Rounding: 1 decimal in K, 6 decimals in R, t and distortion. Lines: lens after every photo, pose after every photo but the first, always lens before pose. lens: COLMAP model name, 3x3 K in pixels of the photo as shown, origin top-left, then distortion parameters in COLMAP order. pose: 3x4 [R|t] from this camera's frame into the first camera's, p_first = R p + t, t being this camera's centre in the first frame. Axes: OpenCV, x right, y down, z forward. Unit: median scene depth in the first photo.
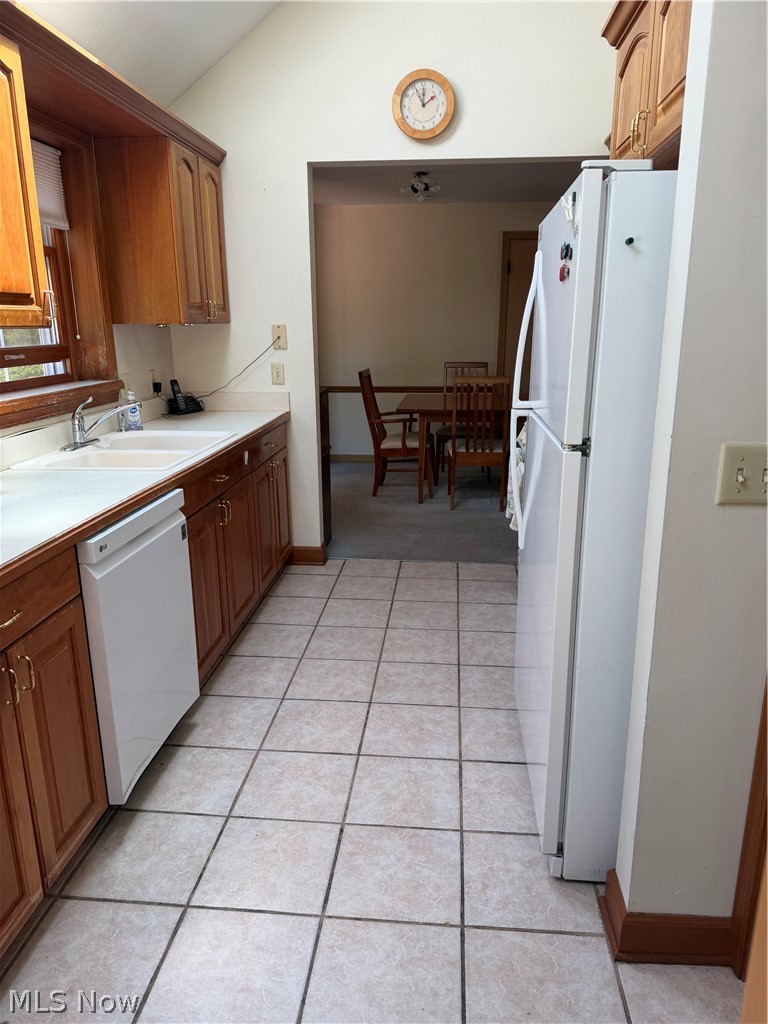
lens RADIAL K [[703.3, 0, 384.0], [0, 703.3, 512.0], [0, 0, 1]] dist [0.132836, -0.181809]
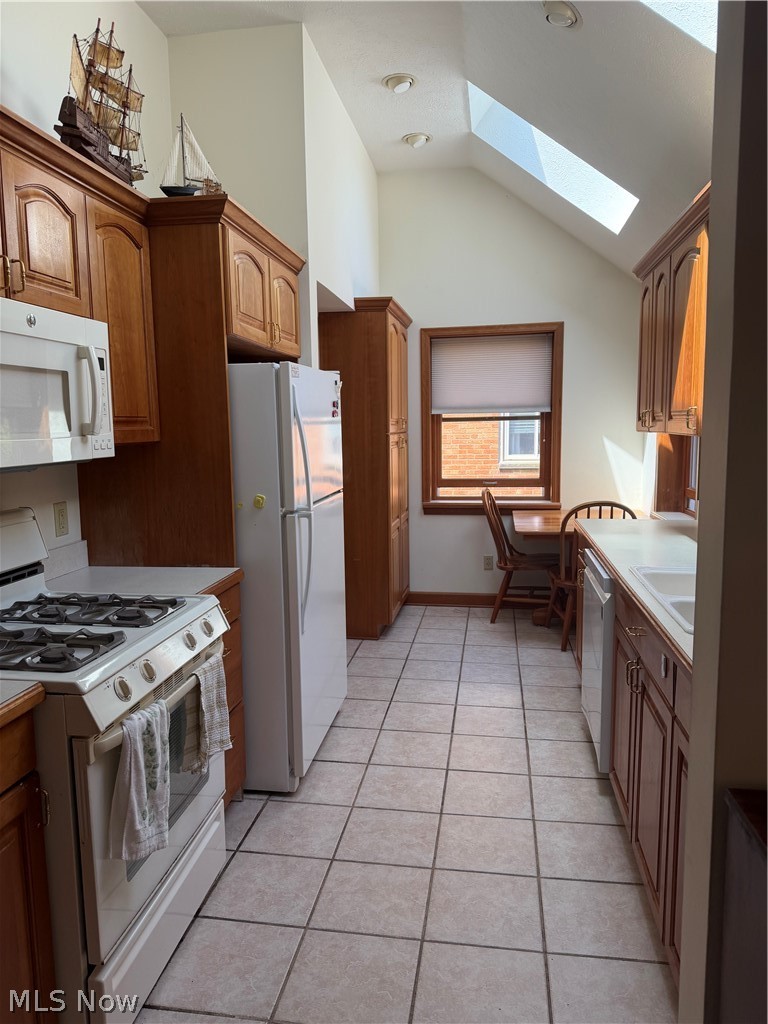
lens RADIAL K [[703.3, 0, 384.0], [0, 703.3, 512.0], [0, 0, 1]] dist [0.132836, -0.181809]
pose [[-0.998036, 0.009927, 0.061846, -0.006092], [0.032752, 0.924335, 0.380174, -0.507126], [-0.053393, 0.381453, -0.922845, 1.801144]]
